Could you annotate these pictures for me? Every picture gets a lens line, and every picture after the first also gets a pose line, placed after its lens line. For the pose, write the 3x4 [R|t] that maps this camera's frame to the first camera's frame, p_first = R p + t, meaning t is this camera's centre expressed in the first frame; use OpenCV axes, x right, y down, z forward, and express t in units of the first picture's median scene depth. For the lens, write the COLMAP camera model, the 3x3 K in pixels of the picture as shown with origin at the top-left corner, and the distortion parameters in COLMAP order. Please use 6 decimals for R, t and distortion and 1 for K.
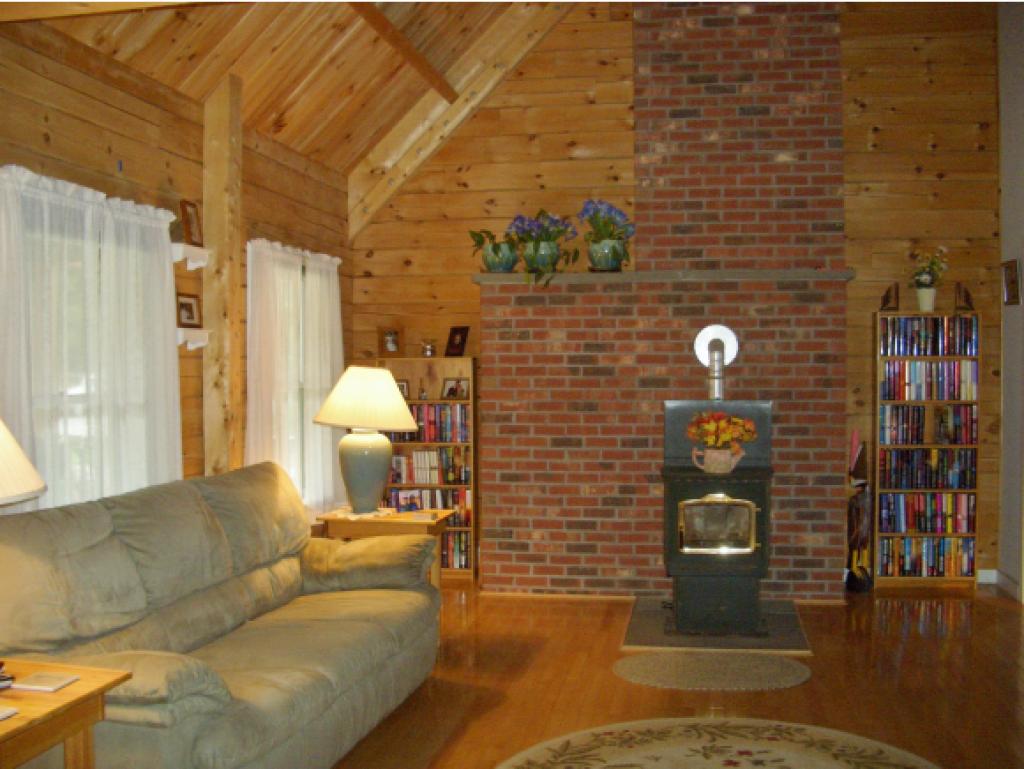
lens RADIAL K [[1064.5, 0, 506.5], [0, 1064.5, 387.4], [0, 0, 1]] dist [-0.243840, 0.264777]
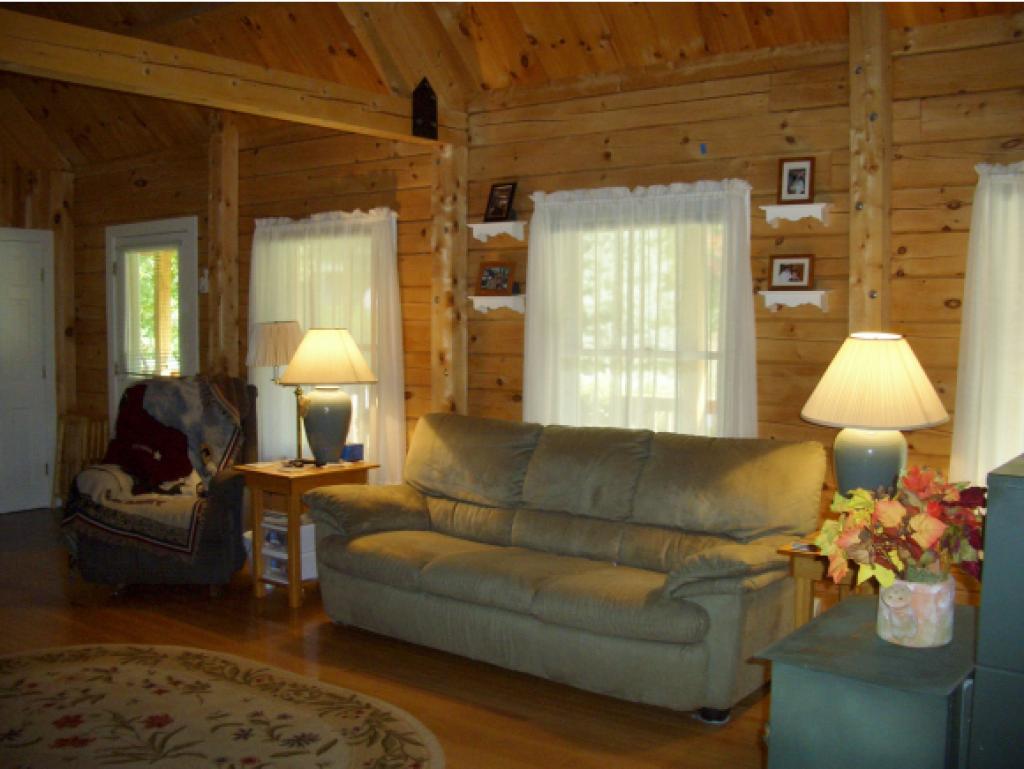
lens RADIAL K [[1064.5, 0, 506.5], [0, 1064.5, 387.4], [0, 0, 1]] dist [-0.243840, 0.264777]
pose [[-0.459223, 0.047348, -0.887058, 0.508823], [-0.023518, 0.997581, 0.065422, -0.017985], [0.888009, 0.050905, -0.456999, 0.920276]]
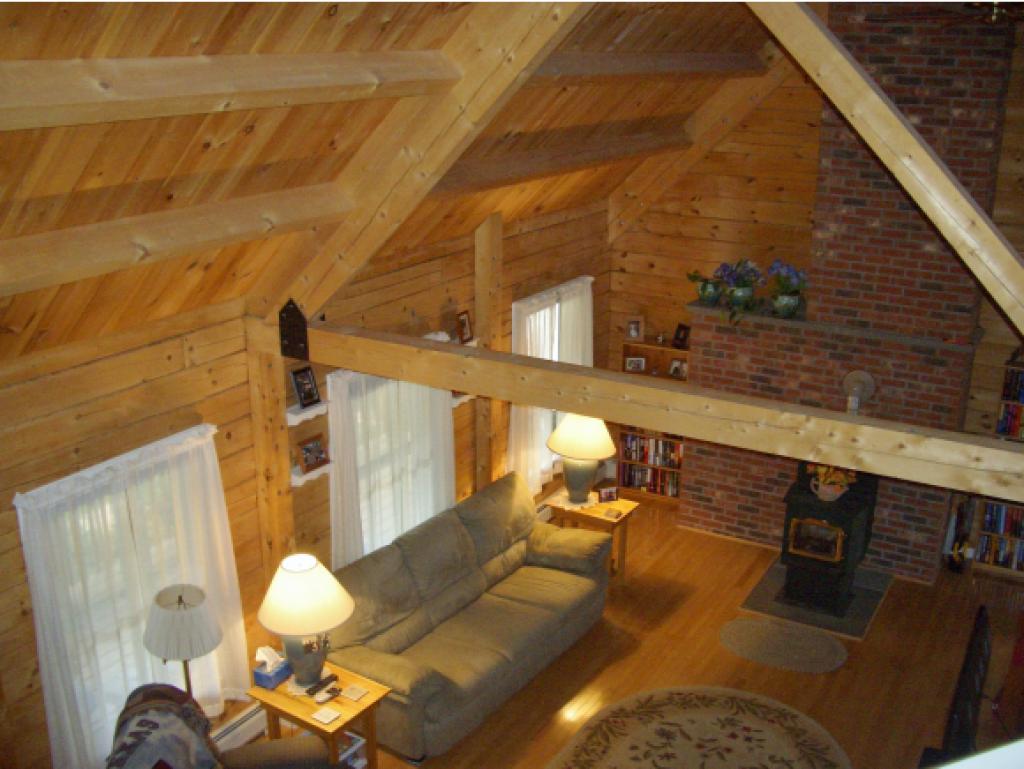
lens RADIAL K [[1064.5, 0, 506.5], [0, 1064.5, 387.4], [0, 0, 1]] dist [-0.243840, 0.264777]
pose [[0.936612, 0.115351, -0.330837, 0.213791], [-0.015864, 0.957245, 0.288844, -0.398406], [0.350010, -0.265286, 0.898396, -0.306596]]
